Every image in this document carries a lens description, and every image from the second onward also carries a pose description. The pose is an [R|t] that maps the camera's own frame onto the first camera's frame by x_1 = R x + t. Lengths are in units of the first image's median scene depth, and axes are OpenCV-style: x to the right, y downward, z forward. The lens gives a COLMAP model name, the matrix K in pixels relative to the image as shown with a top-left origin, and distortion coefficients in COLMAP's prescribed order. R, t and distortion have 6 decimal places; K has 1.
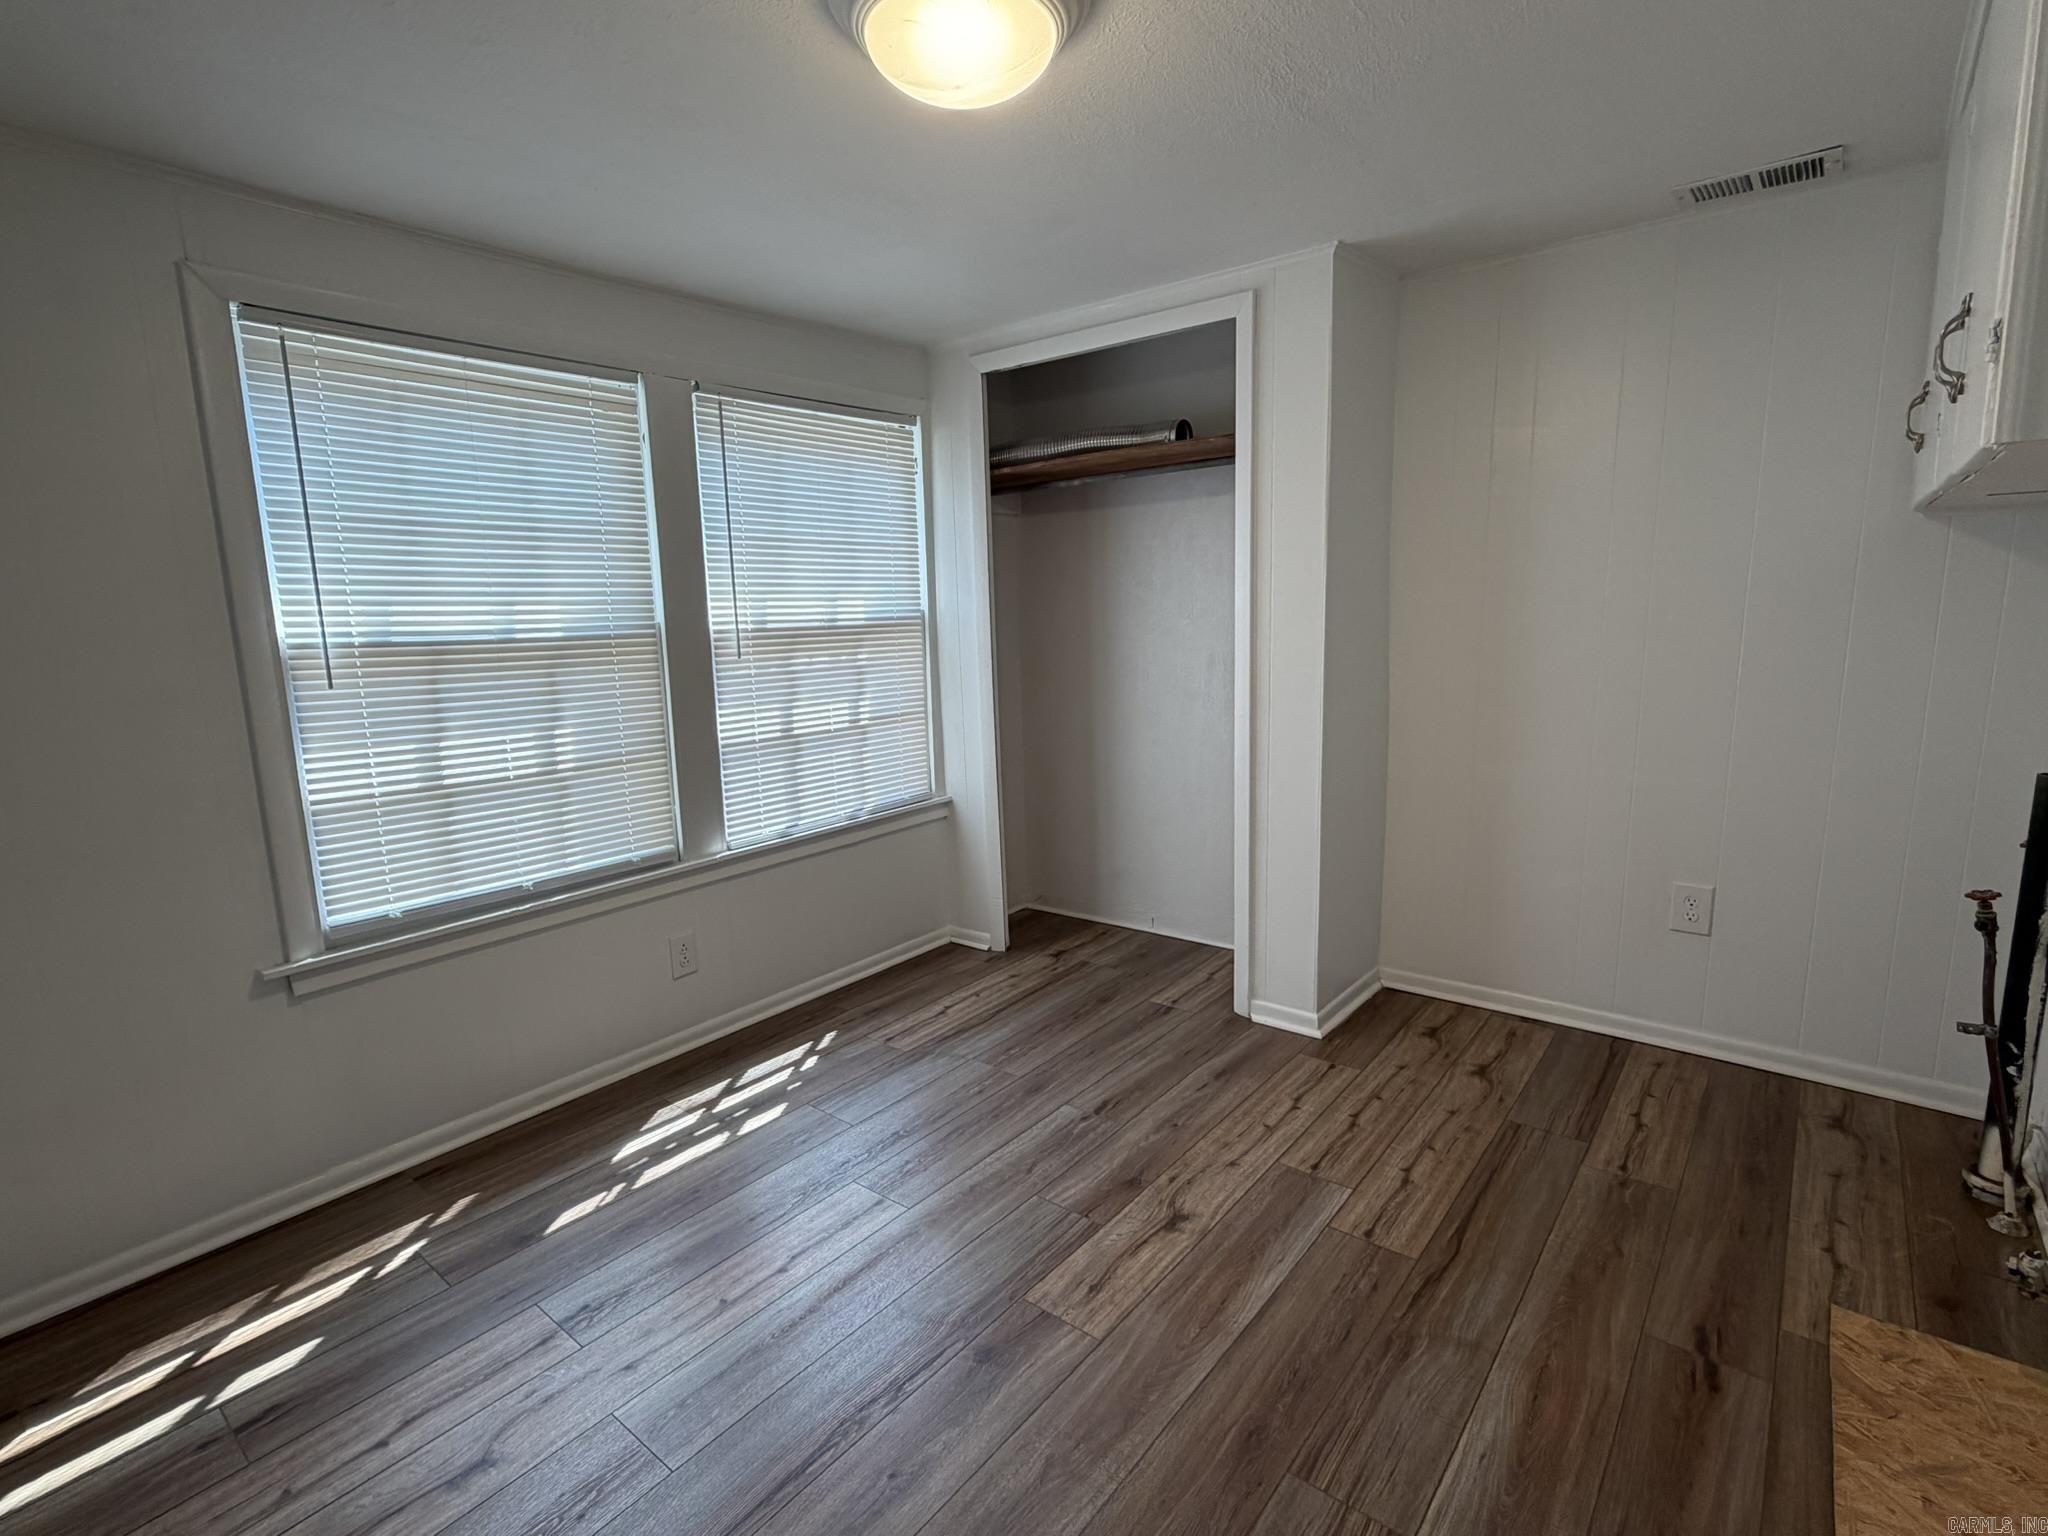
lens RADIAL K [[987.9, 0, 1019.6], [0, 987.9, 759.4], [0, 0, 1]] dist [0.002870, -0.000396]
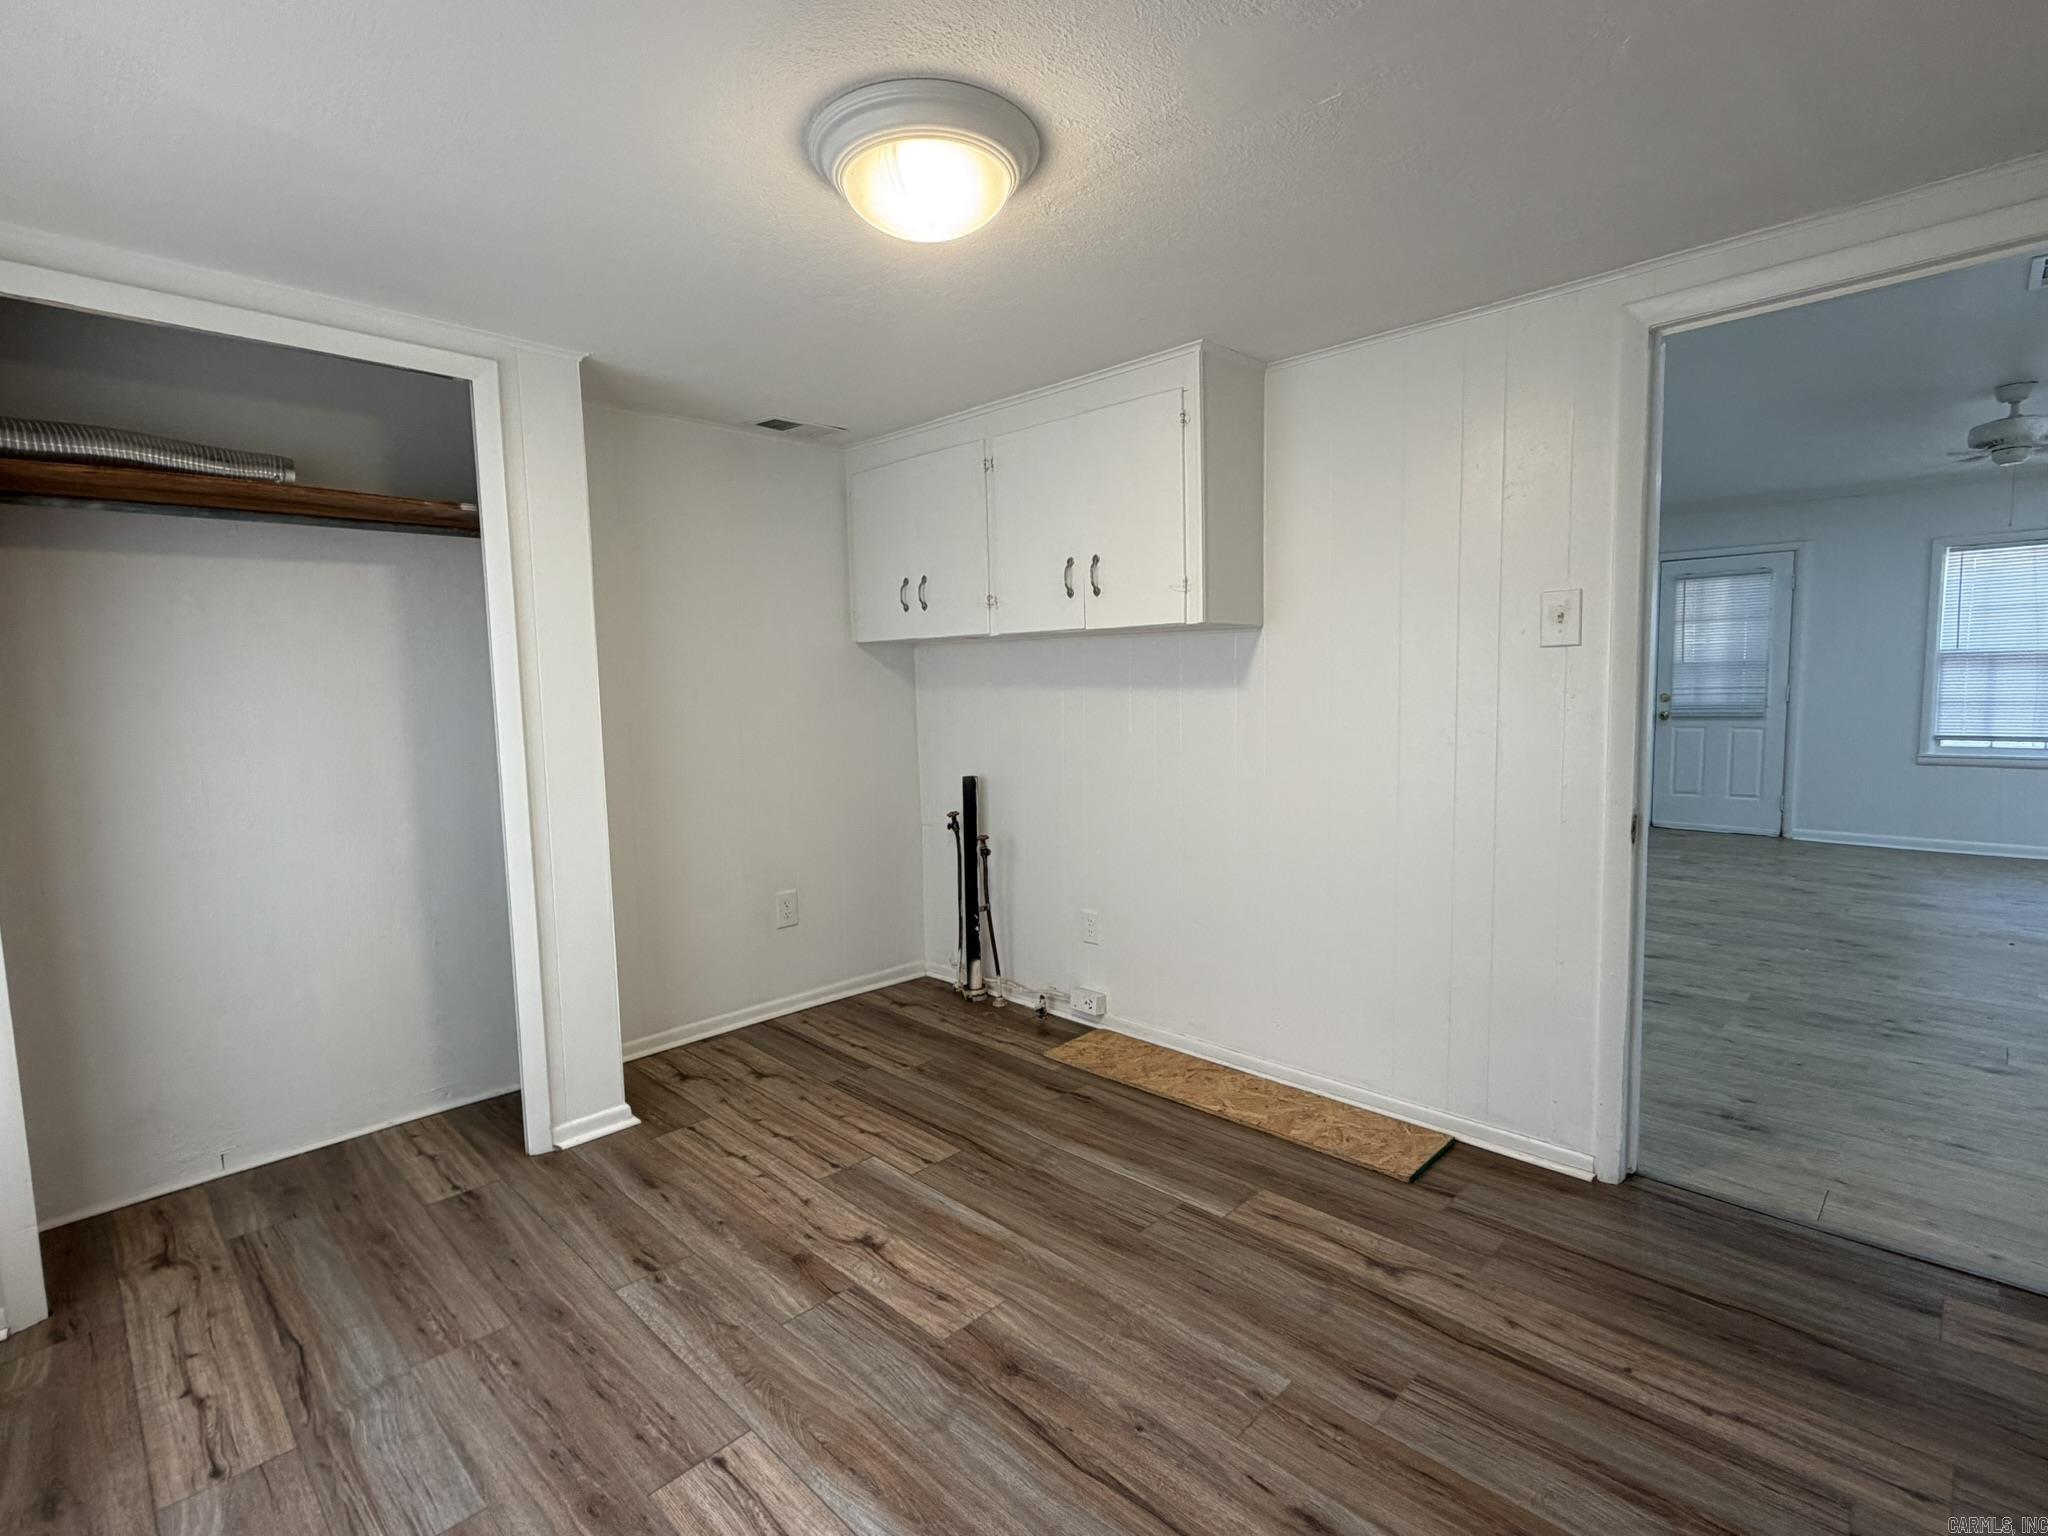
lens RADIAL K [[976.9, 0, 1024.0], [0, 976.9, 768.0], [0, 0, 1]] dist [-0.000330, 0.000487]
pose [[0.098651, -0.063458, 0.993097, -0.700940], [0.173845, 0.983717, 0.045589, -0.055306], [-0.979819, 0.168147, 0.108076, 0.511946]]
